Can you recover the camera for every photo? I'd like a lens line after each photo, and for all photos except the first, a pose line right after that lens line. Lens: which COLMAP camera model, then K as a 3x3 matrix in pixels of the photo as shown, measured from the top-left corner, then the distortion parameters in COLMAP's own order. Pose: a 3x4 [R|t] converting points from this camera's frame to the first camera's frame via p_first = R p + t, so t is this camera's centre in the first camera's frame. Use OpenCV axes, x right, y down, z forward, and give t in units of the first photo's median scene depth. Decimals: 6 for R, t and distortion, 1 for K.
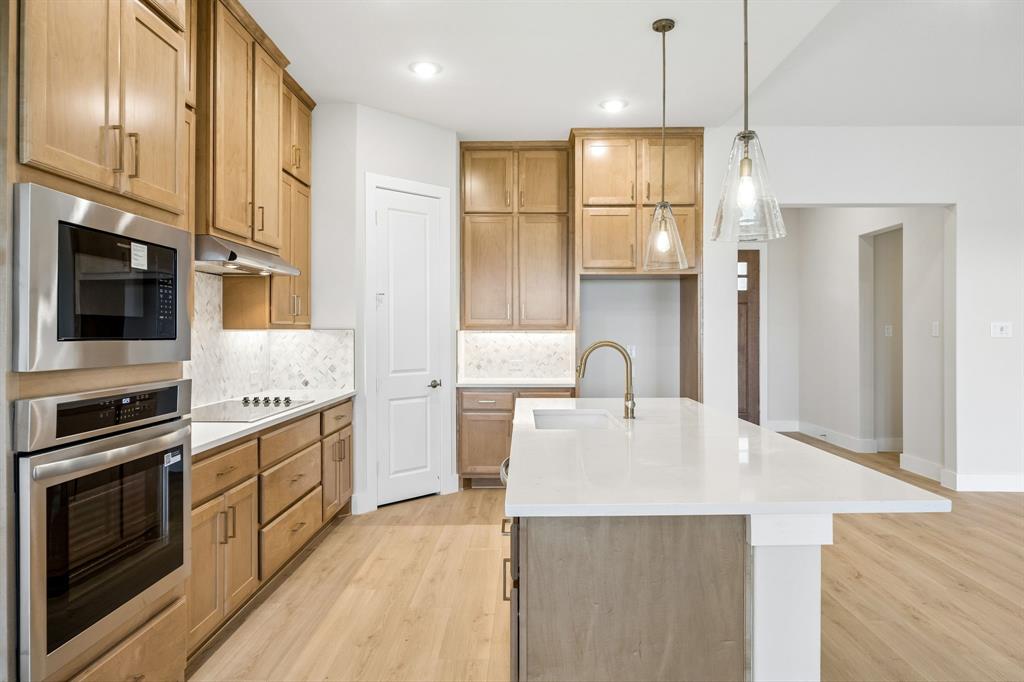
lens RADIAL K [[666.4, 0, 507.0], [0, 666.4, 328.2], [0, 0, 1]] dist [-0.005788, -0.007133]
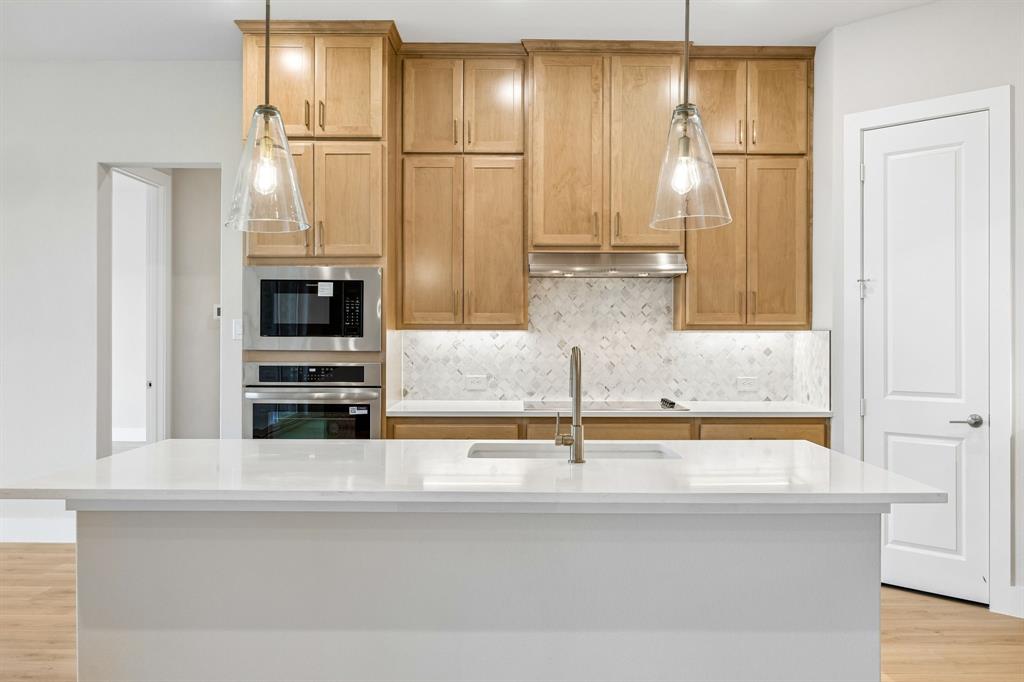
lens RADIAL K [[783.3, 0, 506.2], [0, 783.3, 332.0], [0, 0, 1]] dist [0.001410, -0.019679]
pose [[0.004841, 0.000956, -0.999988, 0.785301], [0.002825, 0.999996, 0.000970, 0.002174], [0.999984, -0.002829, 0.004839, 0.758114]]
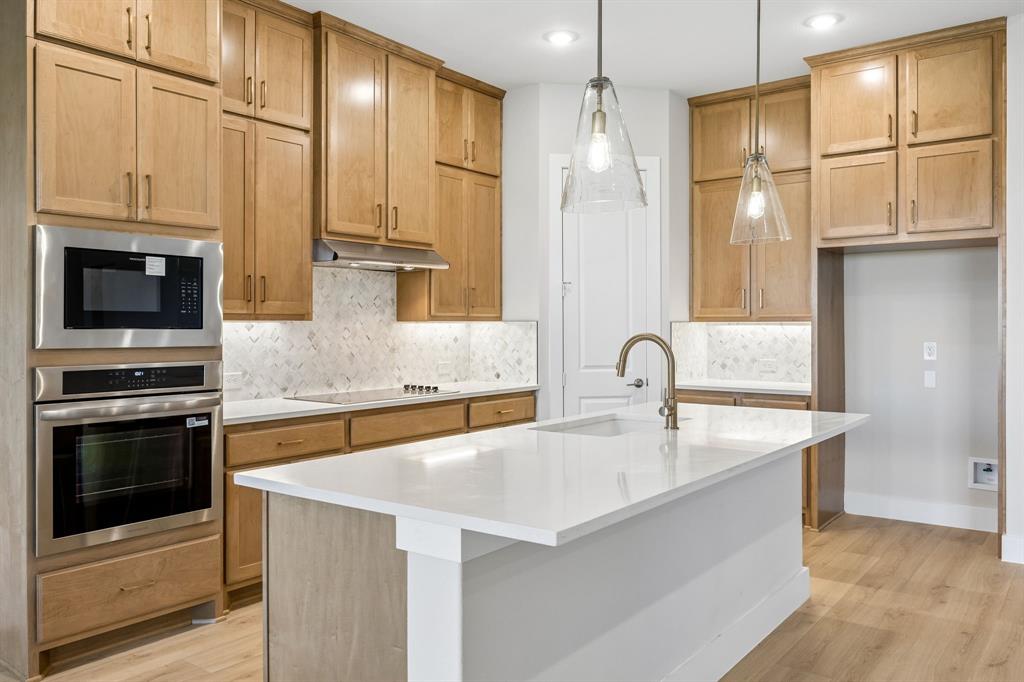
lens RADIAL K [[783.3, 0, 490.0], [0, 783.3, 324.0], [0, 0, 1]] dist [0.001410, -0.019679]
pose [[0.791518, -0.000814, -0.611146, 0.483986], [0.003507, 0.999989, 0.003210, 0.002713], [0.611136, -0.004684, 0.791512, 0.086217]]
